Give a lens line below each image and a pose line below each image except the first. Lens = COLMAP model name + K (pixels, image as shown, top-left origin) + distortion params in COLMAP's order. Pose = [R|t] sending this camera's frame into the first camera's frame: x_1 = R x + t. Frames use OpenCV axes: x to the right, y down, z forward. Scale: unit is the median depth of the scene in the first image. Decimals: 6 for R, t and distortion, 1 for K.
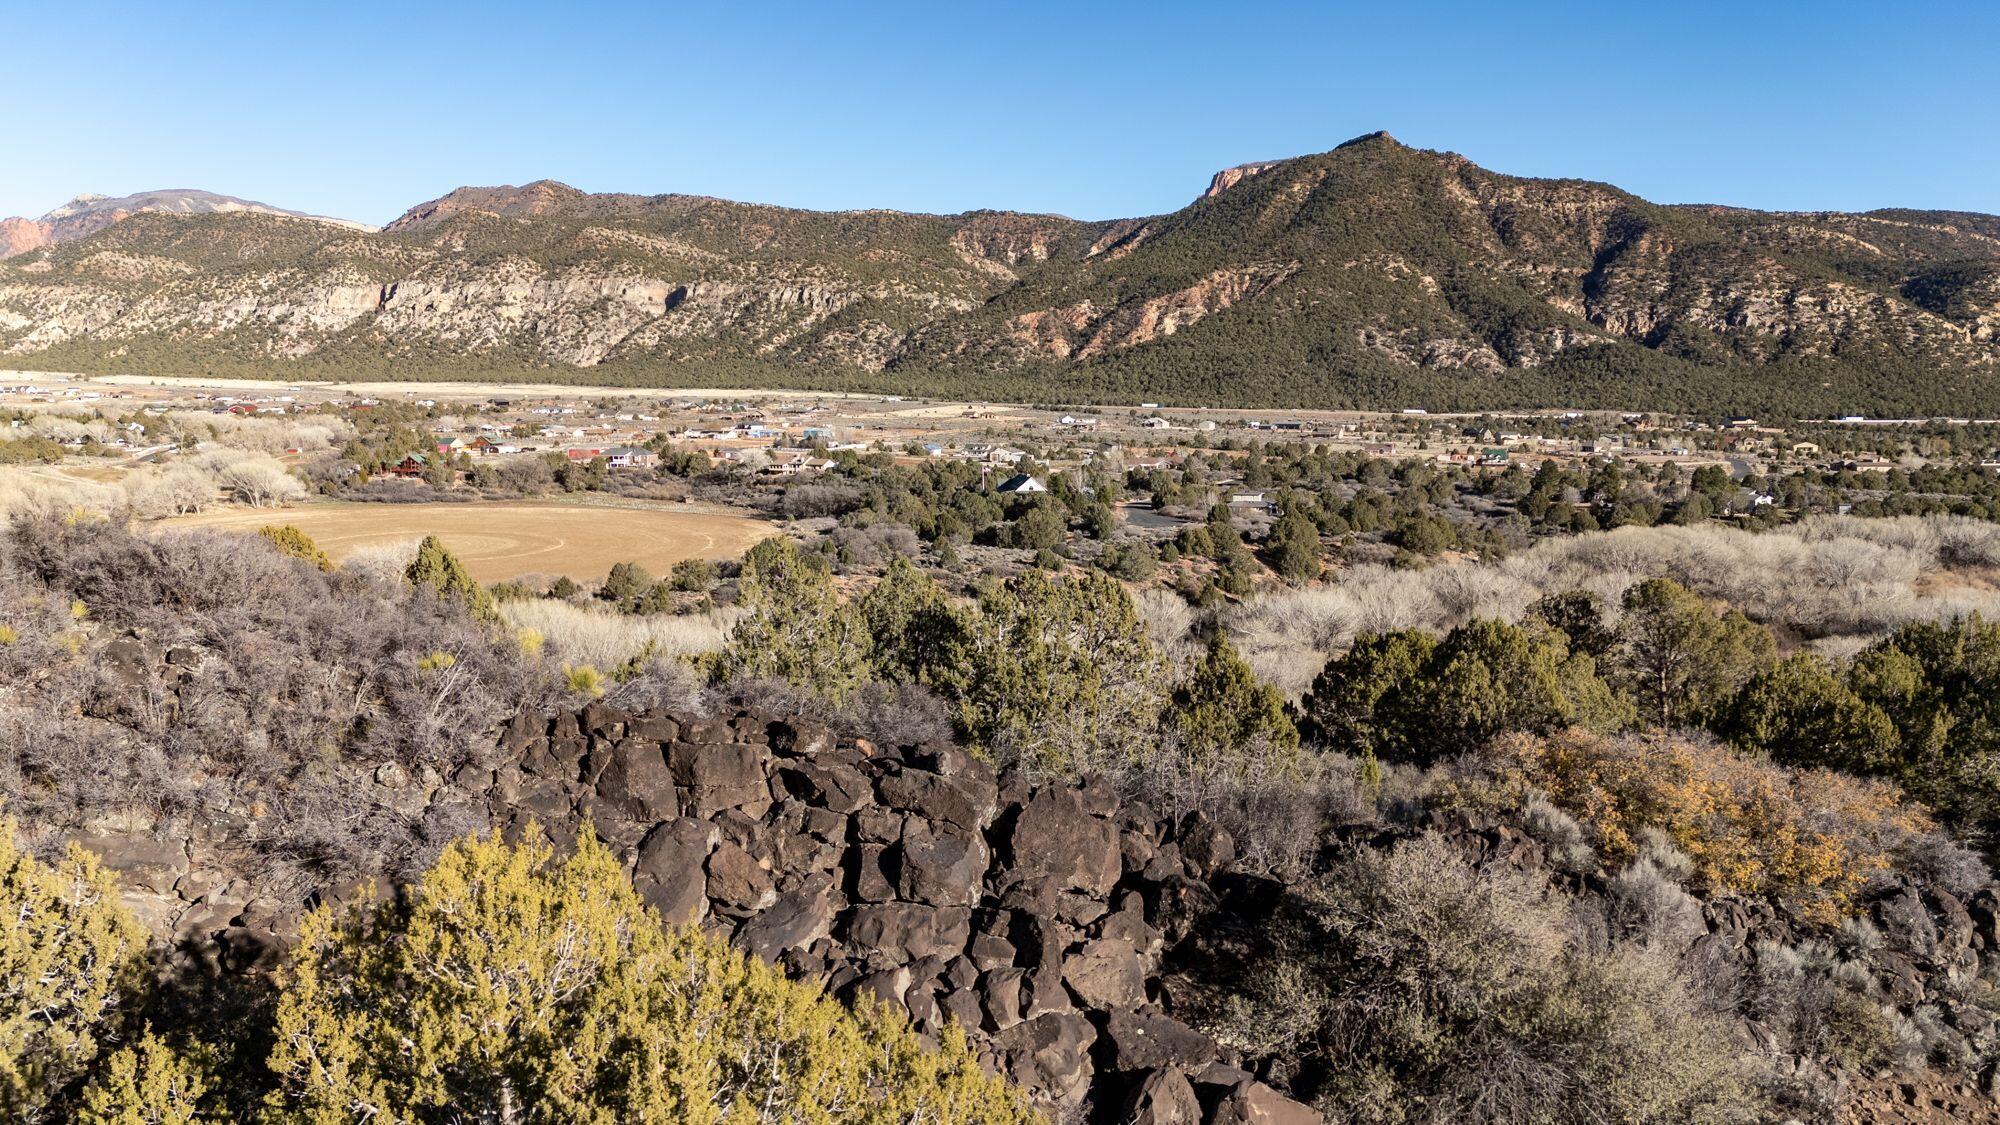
lens RADIAL K [[1450.7, 0, 1005.9], [0, 1450.7, 564.9], [0, 0, 1]] dist [0.079888, -0.076530]
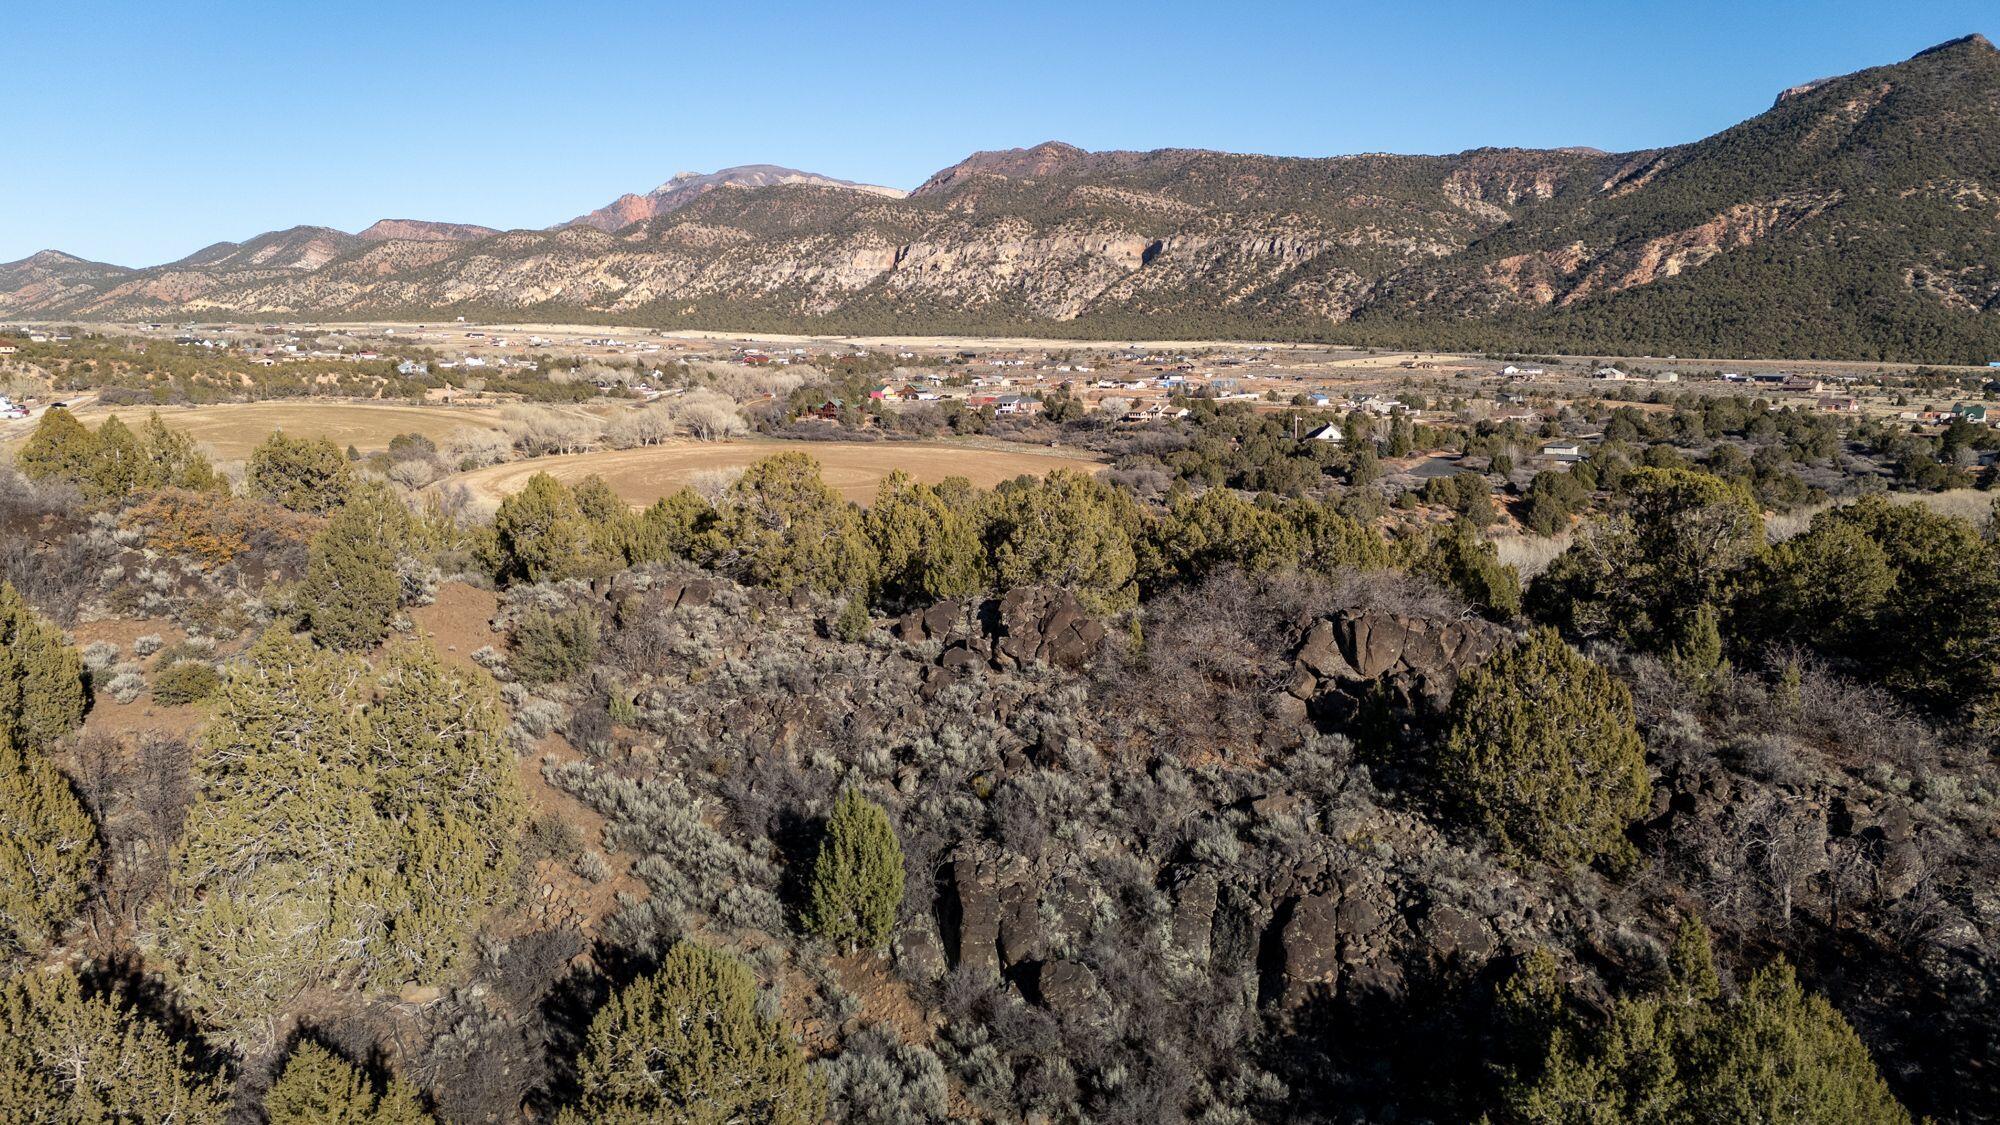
lens RADIAL K [[1450.7, 0, 1006.7], [0, 1450.7, 561.3], [0, 0, 1]] dist [0.079888, -0.076530]
pose [[0.943046, 0.049421, -0.328970, 0.029437], [-0.039424, 0.998537, 0.036995, 0.001127], [0.330318, -0.021919, 0.943615, -0.008626]]
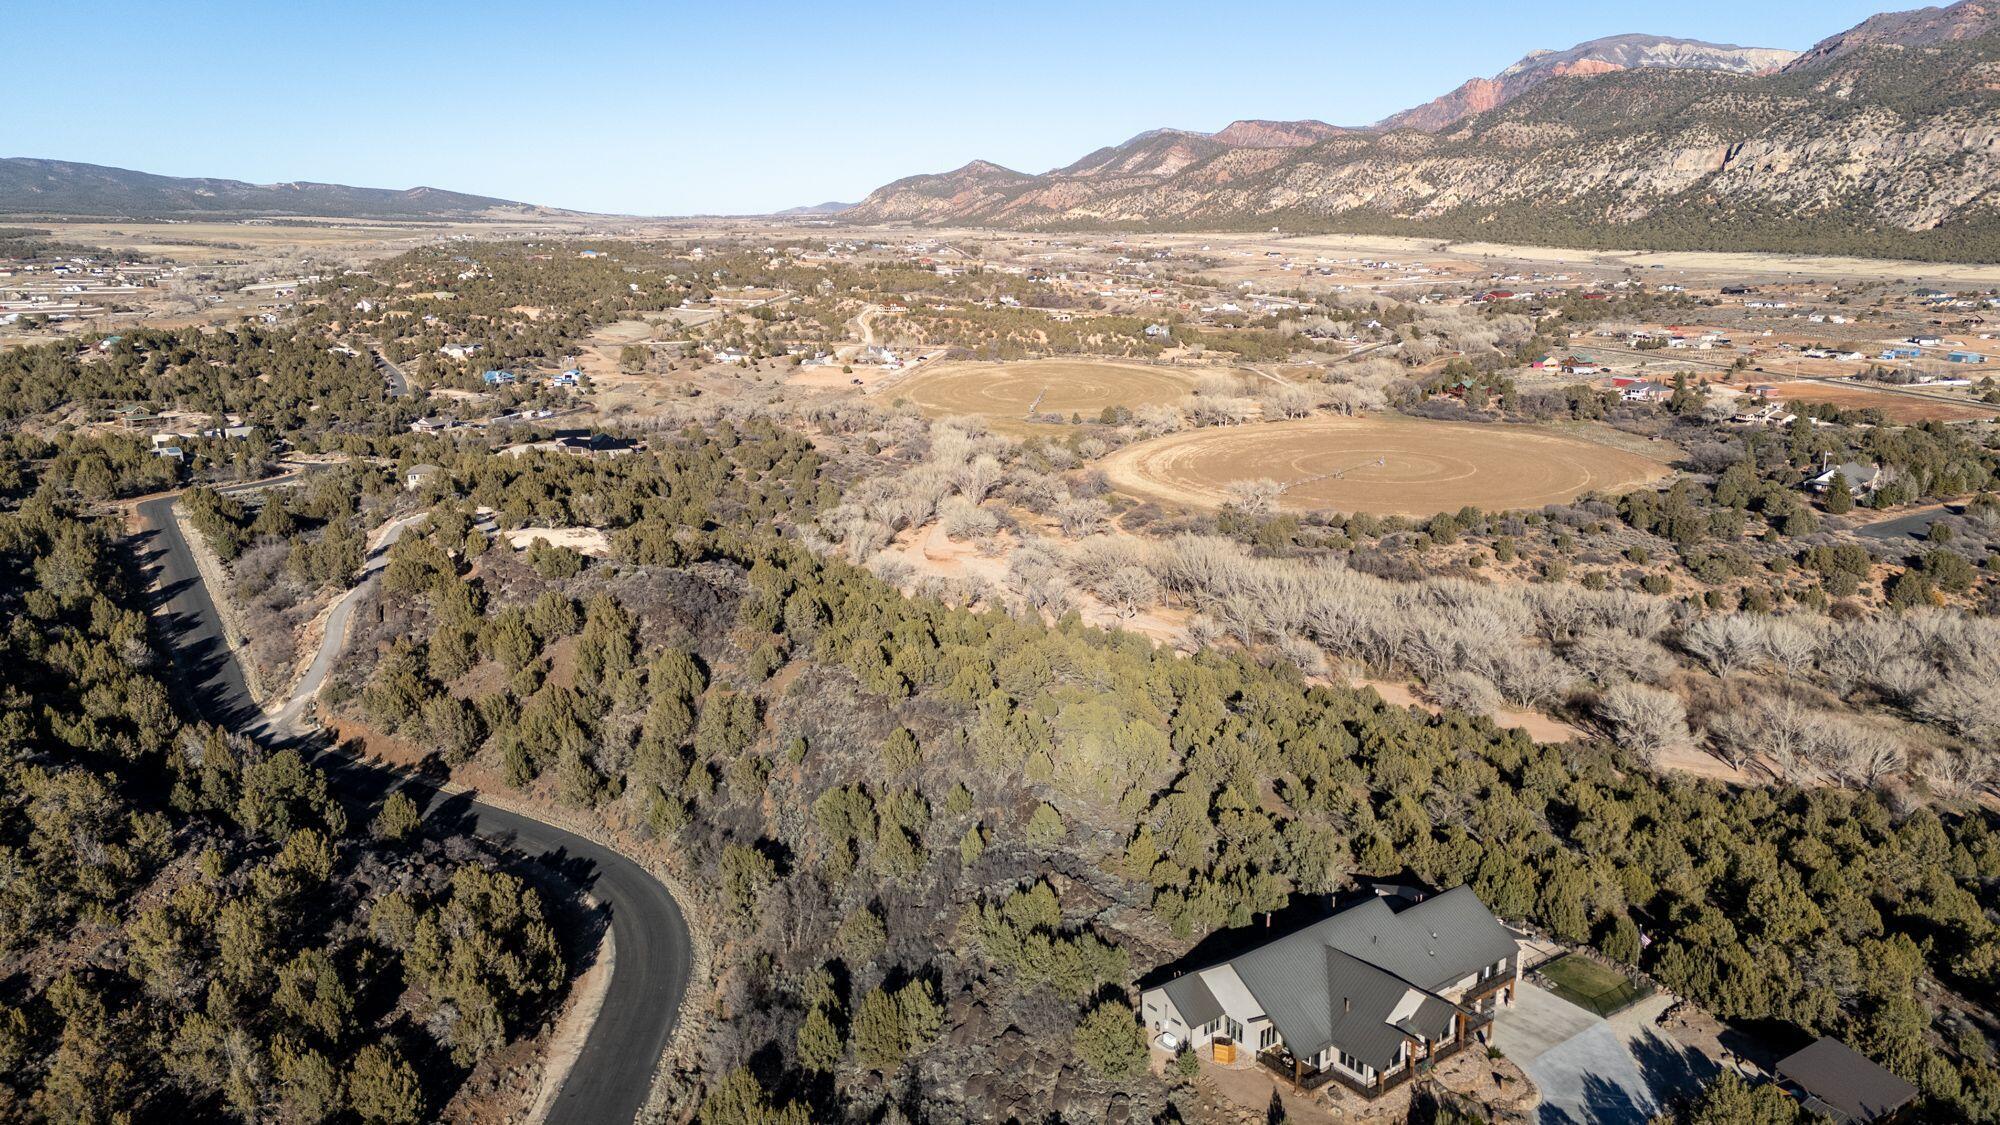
lens RADIAL K [[1450.7, 0, 1017.9], [0, 1450.7, 566.9], [0, 0, 1]] dist [0.079888, -0.076530]
pose [[0.634304, 0.175963, -0.752792, 0.099997], [-0.089826, 0.983932, 0.154303, -0.021845], [0.767848, -0.030255, 0.639918, -0.041623]]
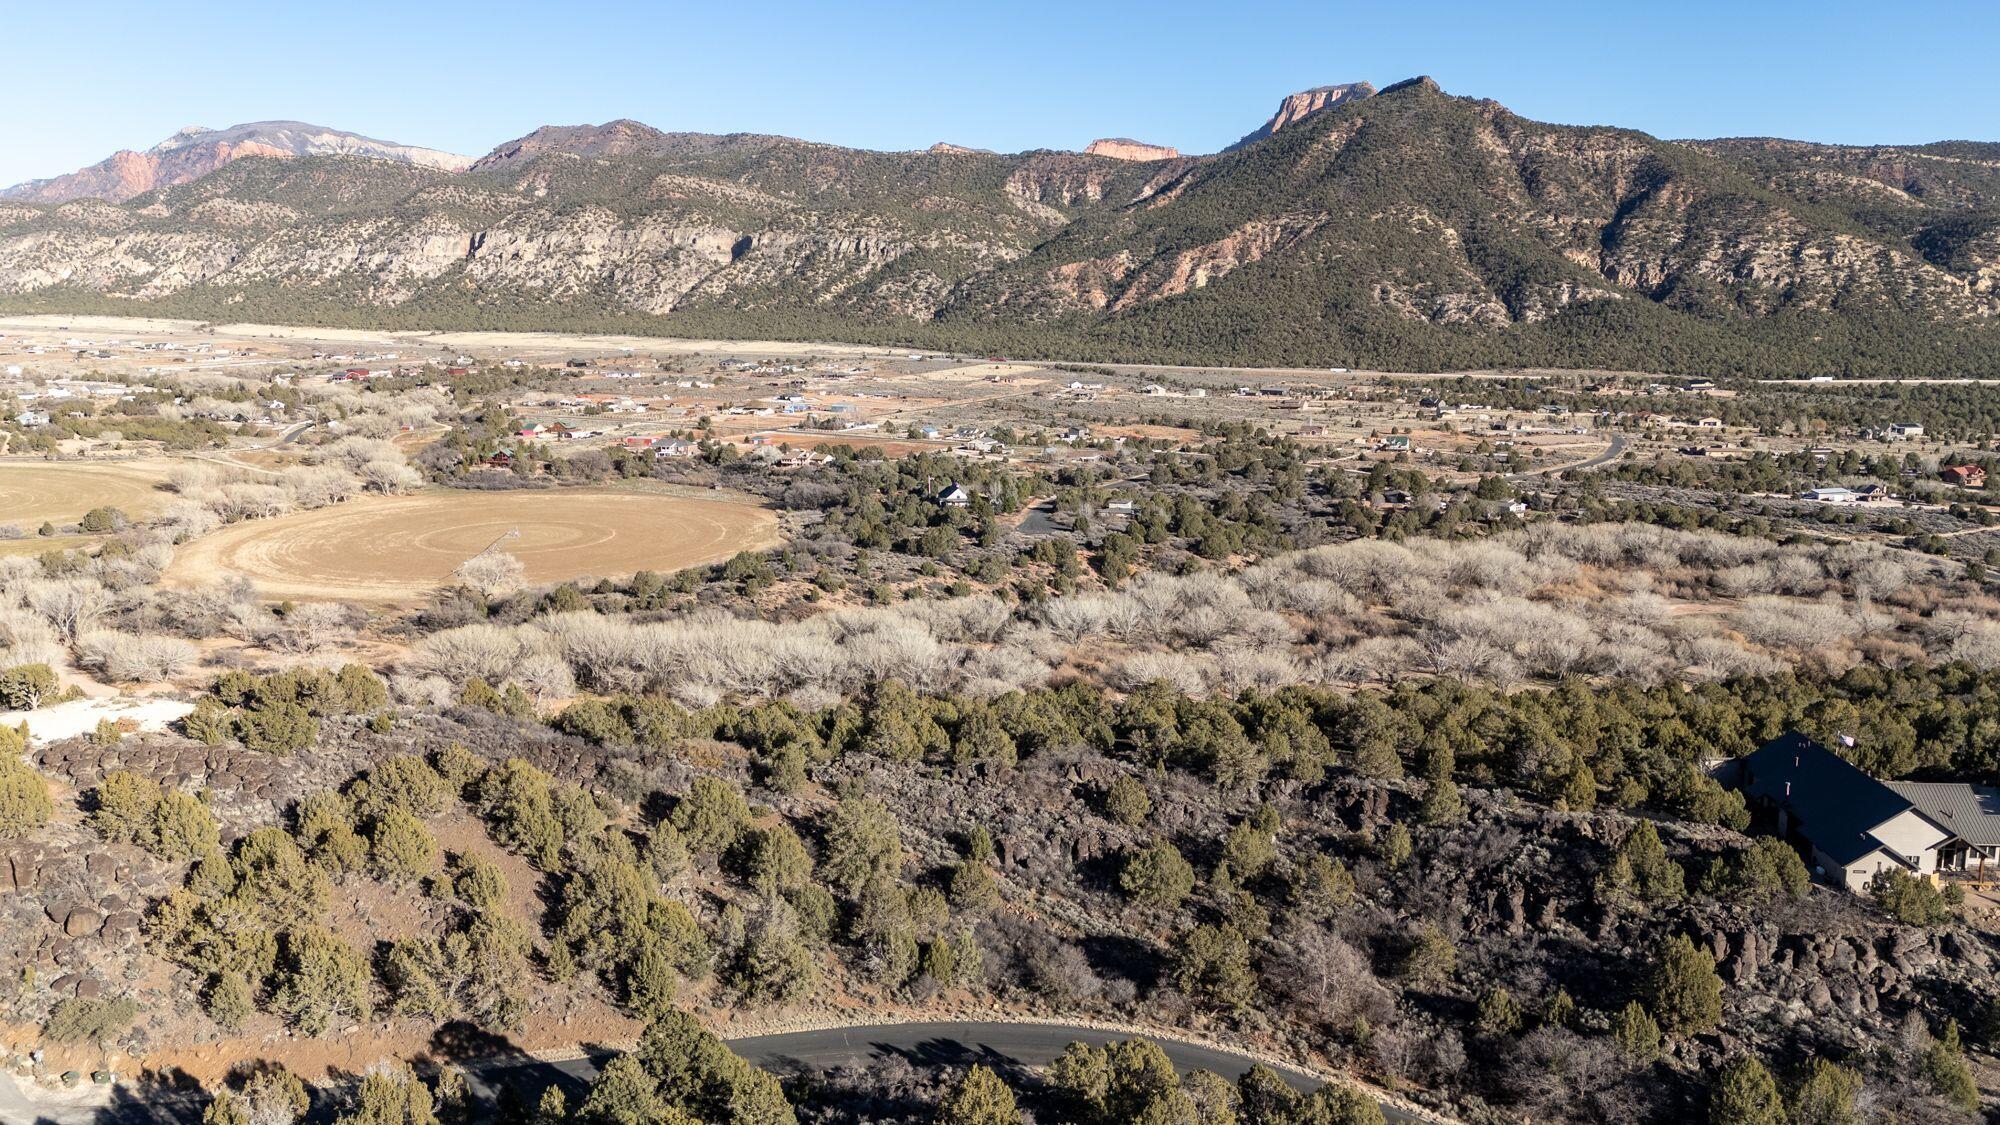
lens RADIAL K [[1450.7, 0, 1004.0], [0, 1450.7, 563.6], [0, 0, 1]] dist [0.079888, -0.076530]
pose [[0.998452, 0.006556, -0.055229, 0.027459], [-0.003537, 0.998503, 0.054591, -0.013236], [0.055505, -0.054311, 0.996980, -0.067909]]
